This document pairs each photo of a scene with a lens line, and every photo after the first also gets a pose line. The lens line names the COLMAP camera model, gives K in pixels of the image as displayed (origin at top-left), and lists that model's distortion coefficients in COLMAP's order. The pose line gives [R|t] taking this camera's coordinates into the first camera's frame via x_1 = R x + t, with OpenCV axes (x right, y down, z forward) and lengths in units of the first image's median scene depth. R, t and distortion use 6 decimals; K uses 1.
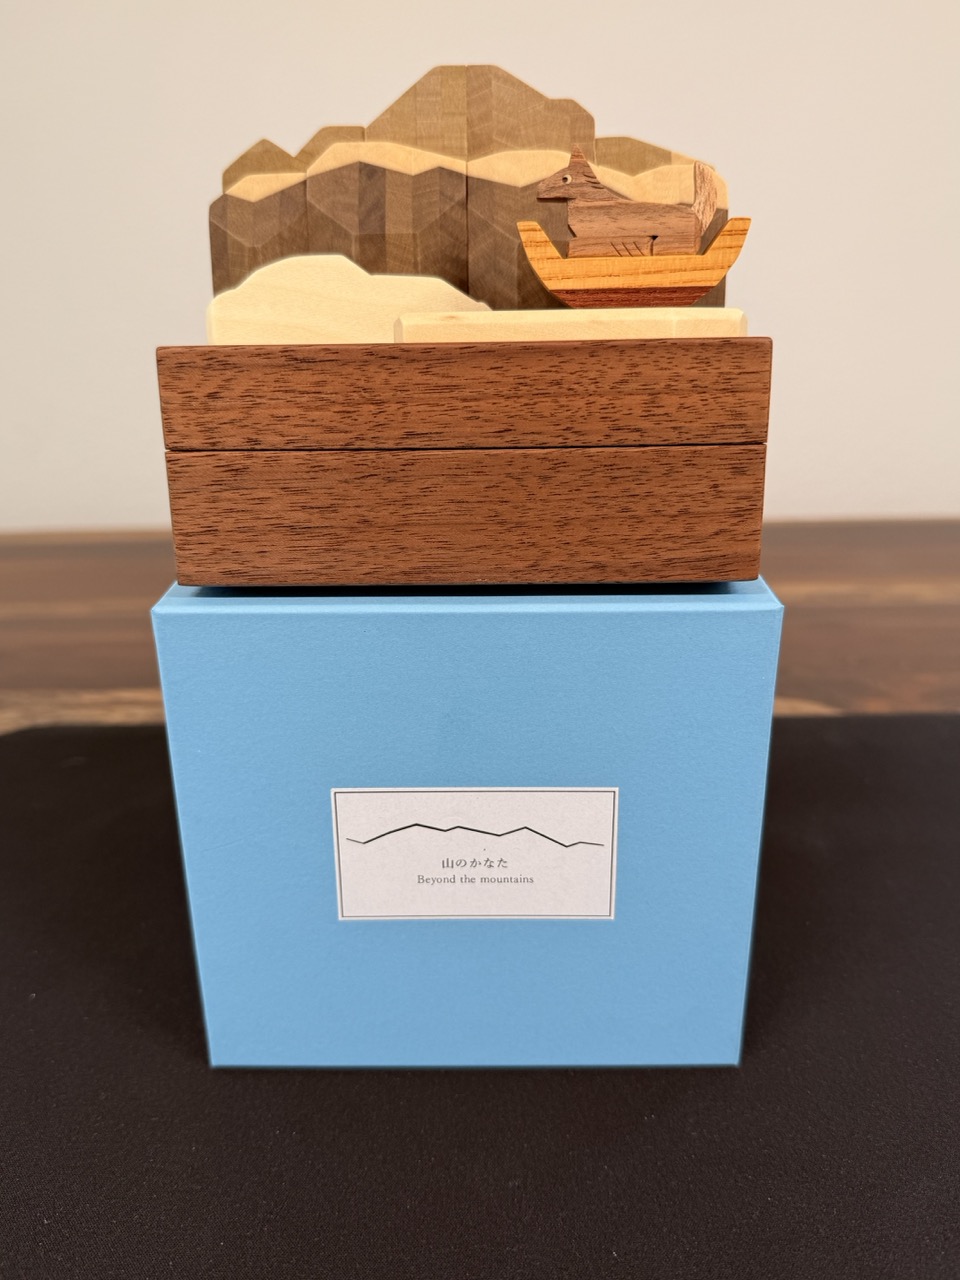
lens RADIAL K [[1012.8, 0, 483.7], [0, 1012.8, 691.6], [0, 0, 1]] dist [-0.008454, -0.108827]
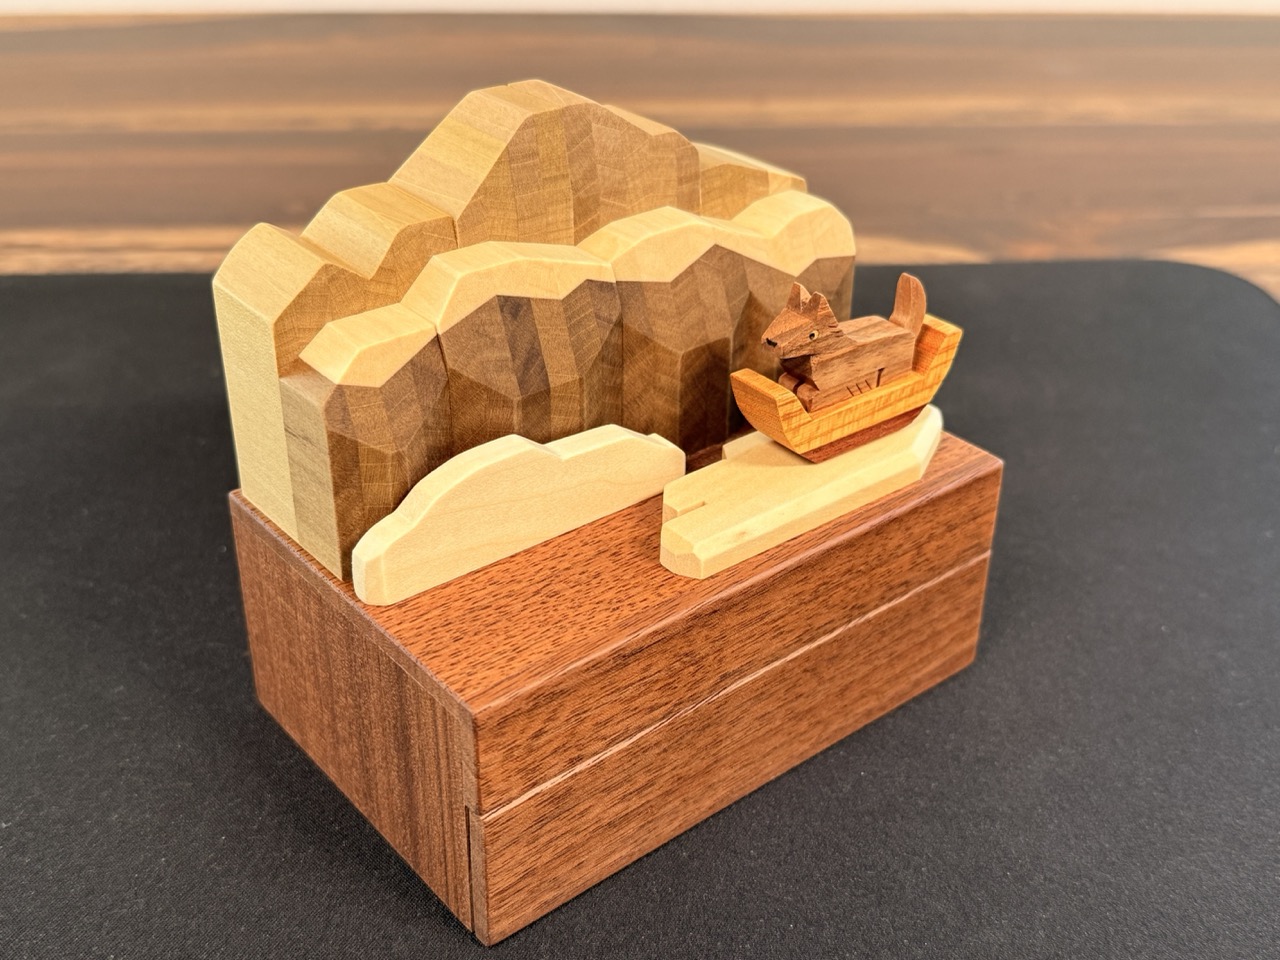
lens RADIAL K [[1509.7, 0, 647.3], [0, 1509.7, 479.9], [0, 0, 1]] dist [0.029360, 0.000000]
pose [[0.755426, -0.307847, 0.578413, -0.785982], [0.170362, 0.944678, 0.280285, -0.760475], [-0.632699, -0.113195, 0.766080, 0.087302]]
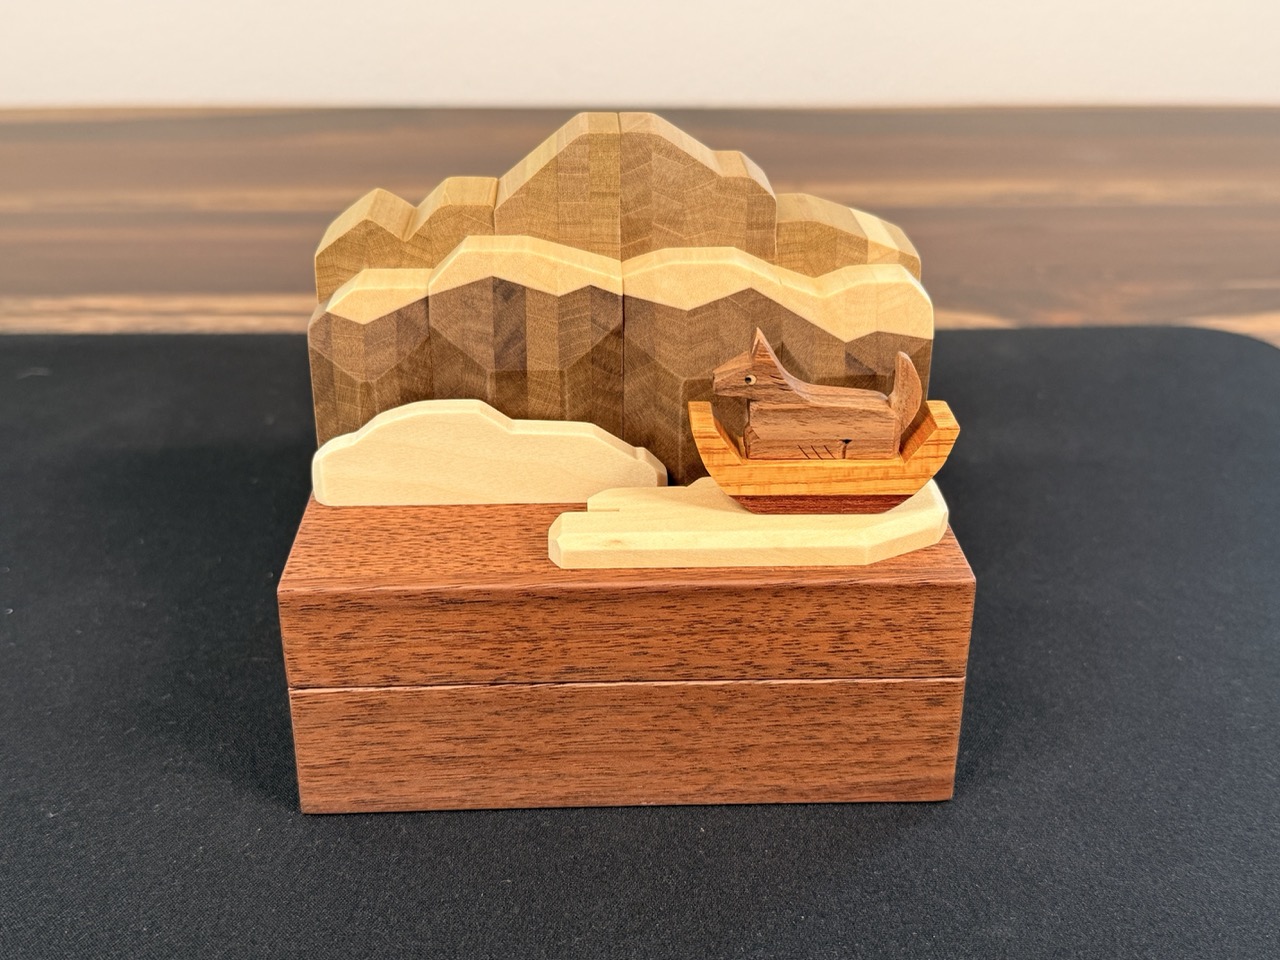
lens RADIAL K [[1509.7, 0, 639.5], [0, 1509.7, 472.9], [0, 0, 1]] dist [0.029360, 0.000000]
pose [[0.998150, -0.009845, 0.060004, -0.088084], [0.001054, 0.989460, 0.144806, -0.605003], [-0.060797, -0.144474, 0.987639, -0.283077]]
